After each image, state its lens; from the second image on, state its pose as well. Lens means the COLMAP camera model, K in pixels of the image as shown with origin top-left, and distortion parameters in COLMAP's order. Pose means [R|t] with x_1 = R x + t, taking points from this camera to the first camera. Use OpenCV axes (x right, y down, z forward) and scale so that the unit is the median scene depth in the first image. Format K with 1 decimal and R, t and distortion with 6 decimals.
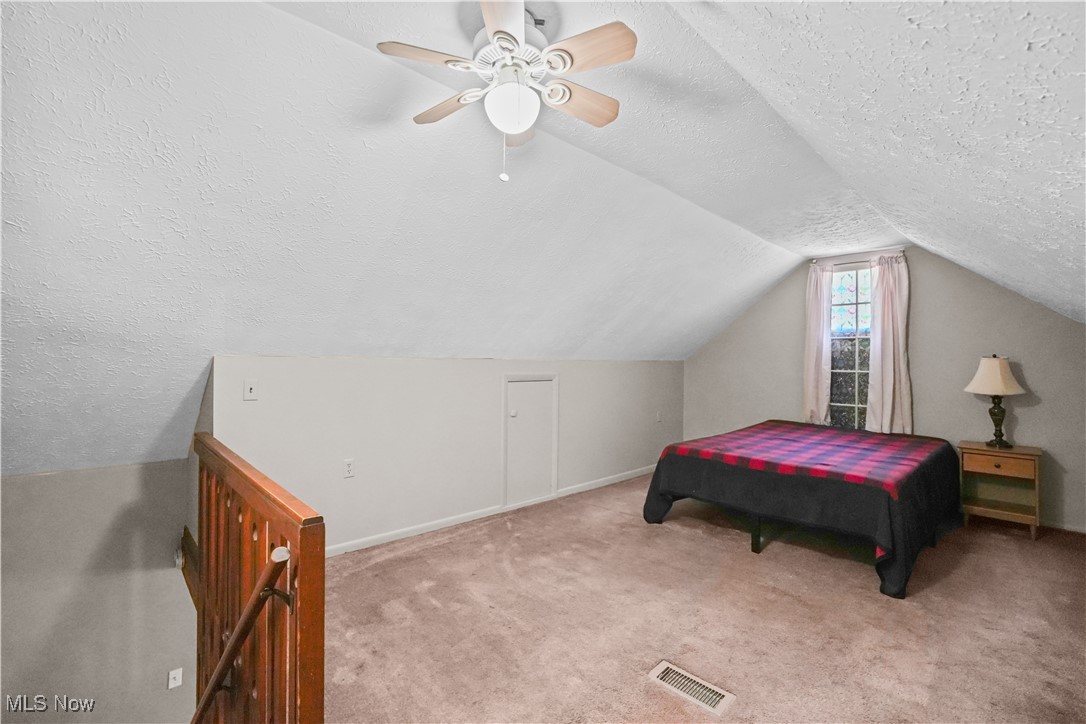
lens RADIAL K [[487.6, 0, 548.9], [0, 487.6, 345.2], [0, 0, 1]] dist [-0.018654, 0.009300]
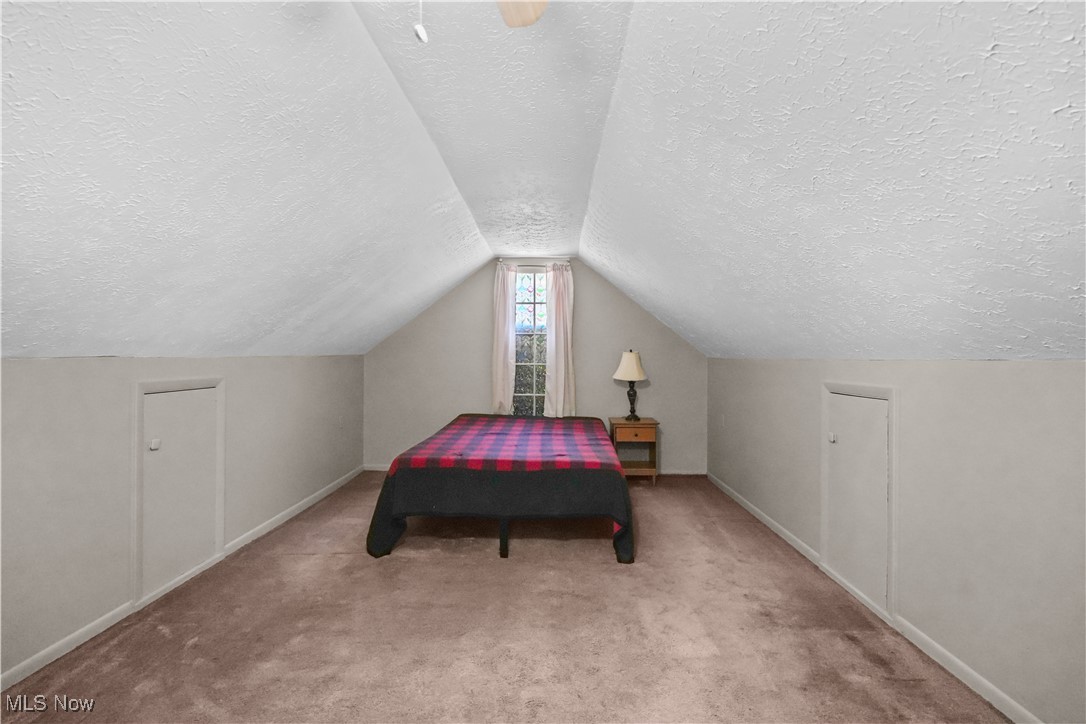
lens RADIAL K [[487.6, 0, 548.9], [0, 487.6, 345.2], [0, 0, 1]] dist [-0.018654, 0.009300]
pose [[0.705753, 0.006291, 0.708430, -0.164524], [-0.020395, 0.999727, 0.011441, -0.003352], [-0.708164, -0.022523, 0.705689, 0.229051]]
